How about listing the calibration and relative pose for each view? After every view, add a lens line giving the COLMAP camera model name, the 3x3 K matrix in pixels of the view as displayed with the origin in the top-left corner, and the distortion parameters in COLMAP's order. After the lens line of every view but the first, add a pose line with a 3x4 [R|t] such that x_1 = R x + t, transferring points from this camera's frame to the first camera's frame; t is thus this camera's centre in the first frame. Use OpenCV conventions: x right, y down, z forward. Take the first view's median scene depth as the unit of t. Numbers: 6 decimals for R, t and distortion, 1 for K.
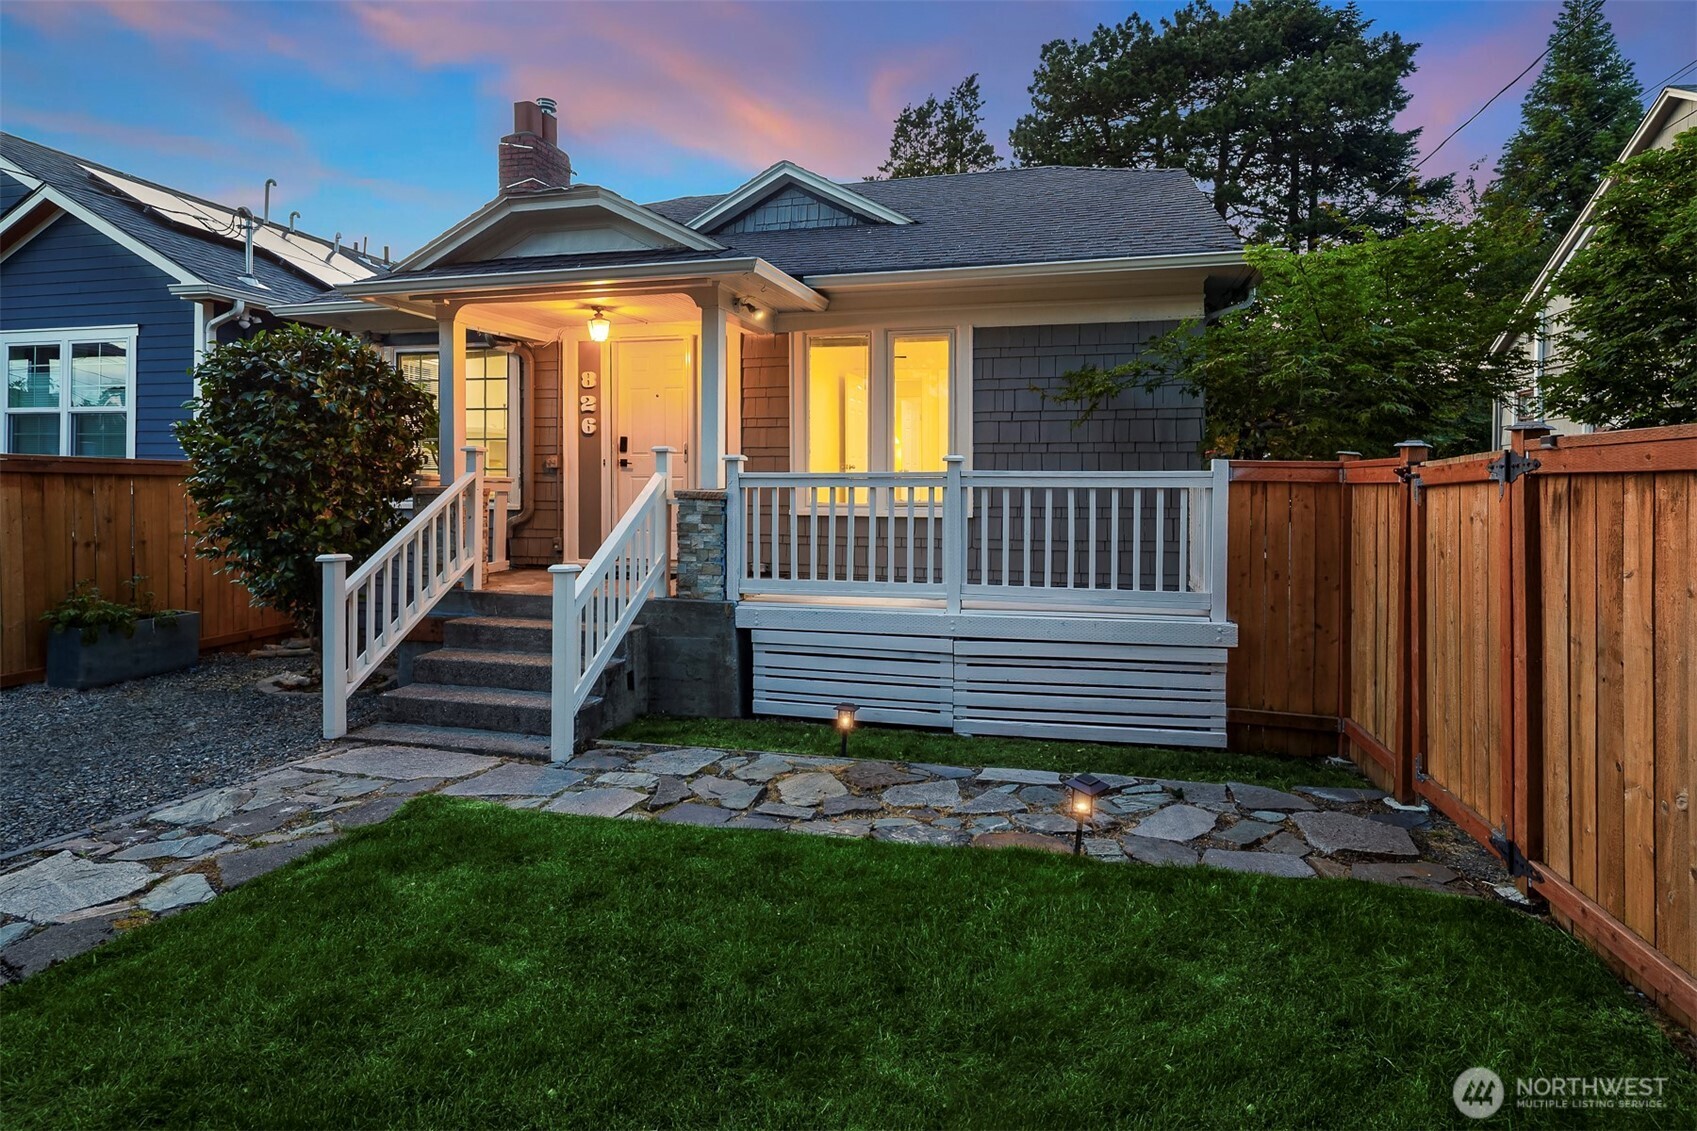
lens RADIAL K [[900.8, 0, 830.2], [0, 900.8, 384.6], [0, 0, 1]] dist [0.001483, -0.002412]
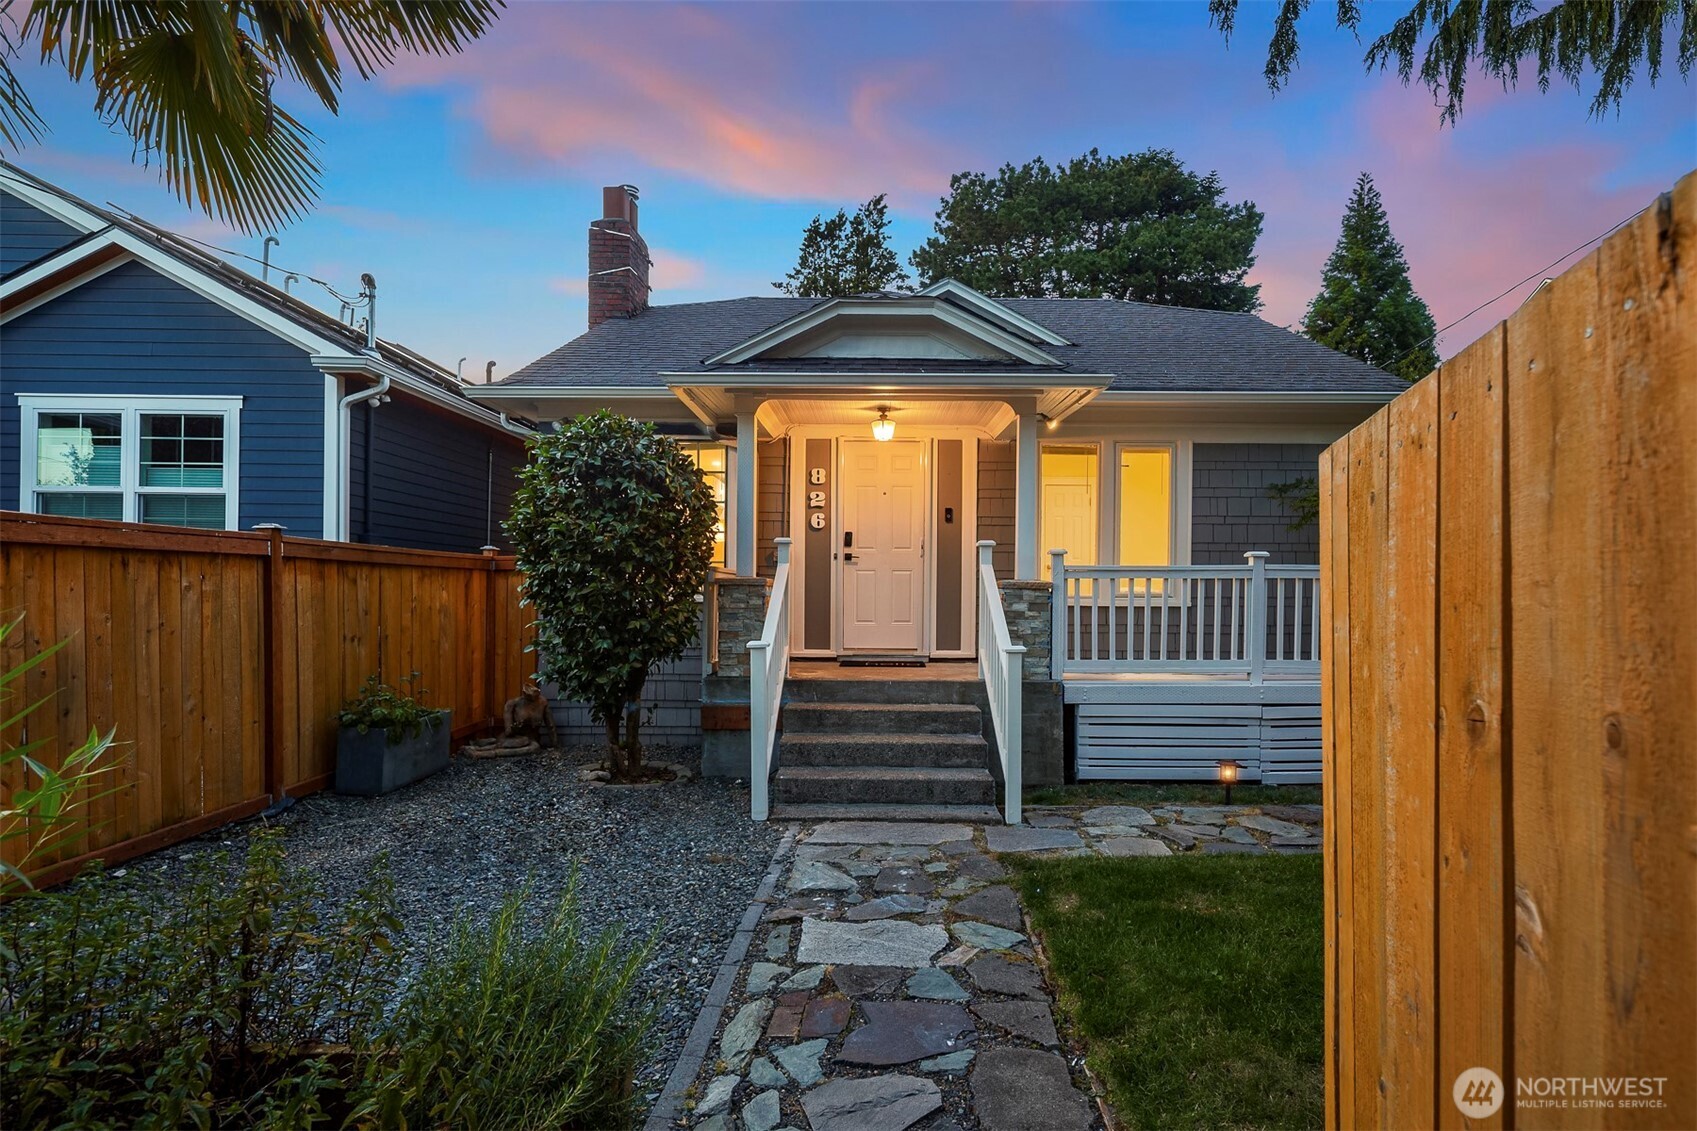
lens RADIAL K [[884.9, 0, 889.4], [0, 884.9, 490.1], [0, 0, 1]] dist [0.001290, -0.001224]
pose [[0.967170, 0.029595, 0.252400, -0.473508], [-0.030037, 0.999547, -0.002099, 0.010838], [-0.252348, -0.005551, 0.967621, -0.005466]]
